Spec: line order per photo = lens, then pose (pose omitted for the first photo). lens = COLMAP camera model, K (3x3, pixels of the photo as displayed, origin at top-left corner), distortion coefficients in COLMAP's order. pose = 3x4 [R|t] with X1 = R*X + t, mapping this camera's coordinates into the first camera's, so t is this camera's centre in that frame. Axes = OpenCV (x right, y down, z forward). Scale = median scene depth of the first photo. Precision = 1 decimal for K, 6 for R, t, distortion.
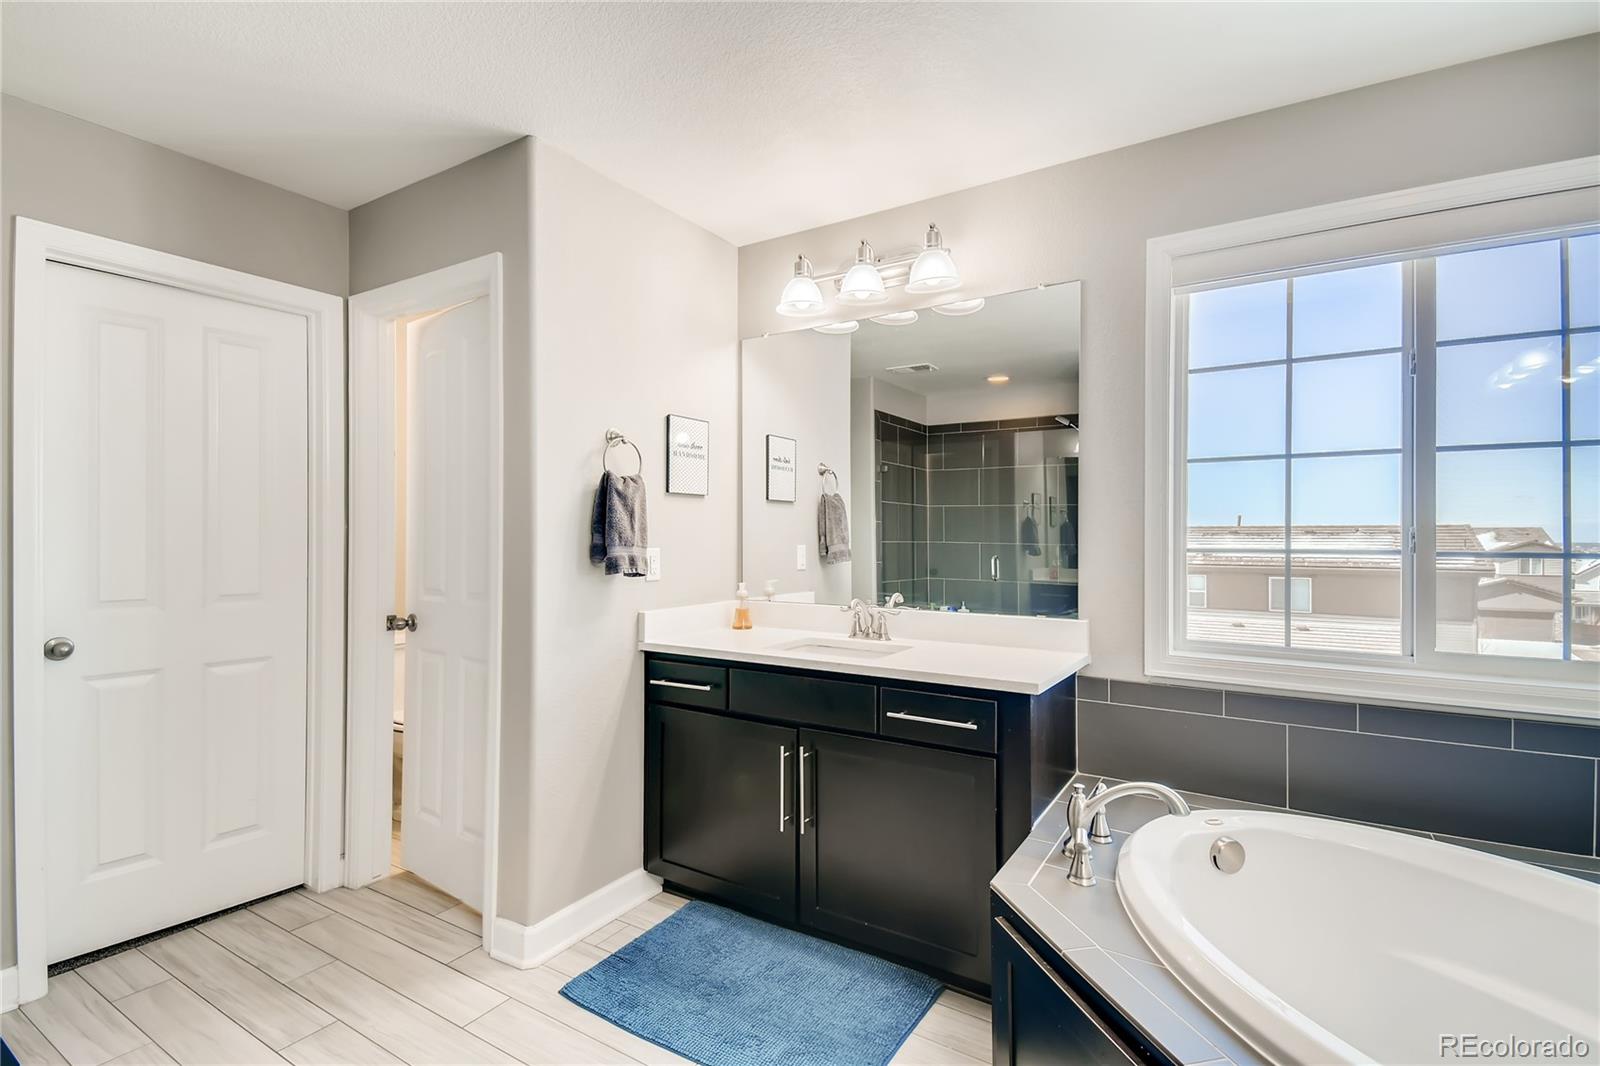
lens RADIAL K [[760.4, 0, 786.0], [0, 760.4, 533.0], [0, 0, 1]] dist [0.028082, -0.008384]
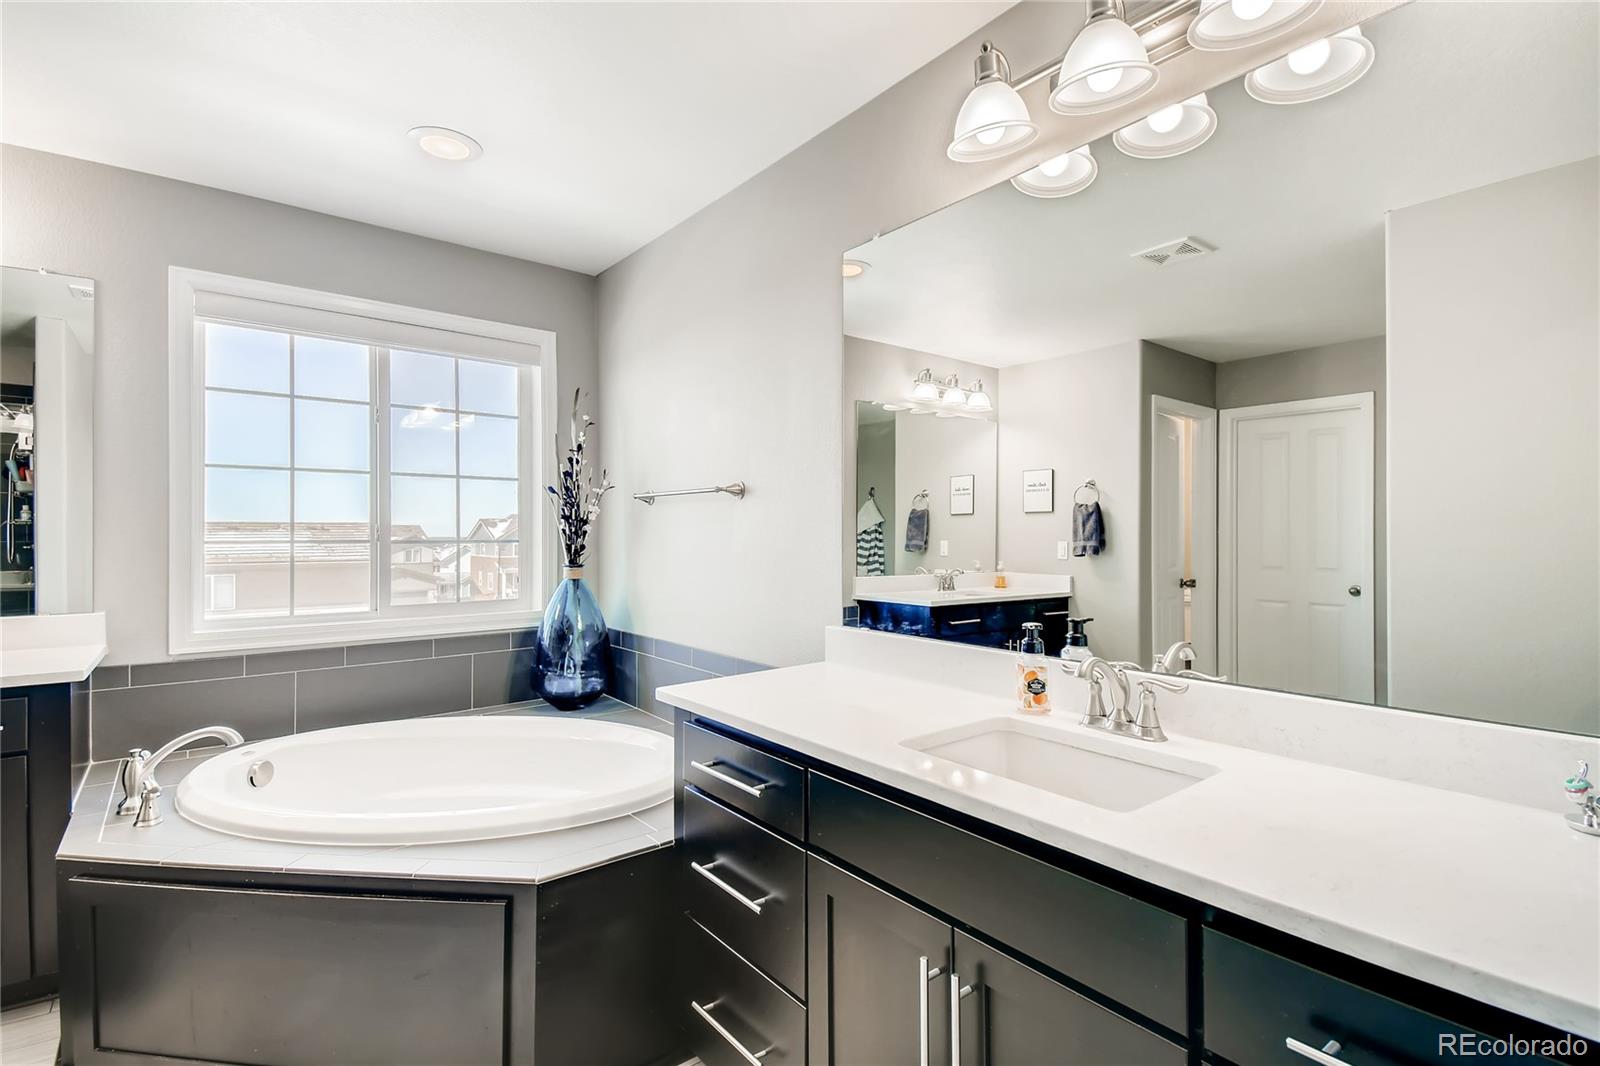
lens RADIAL K [[760.4, 0, 794.8], [0, 760.4, 533.3], [0, 0, 1]] dist [0.028082, -0.008384]
pose [[0.334819, -0.006014, 0.942263, -0.304148], [0.000935, 0.999981, 0.006050, 0.002099], [-0.942282, -0.001144, 0.334818, -0.251989]]
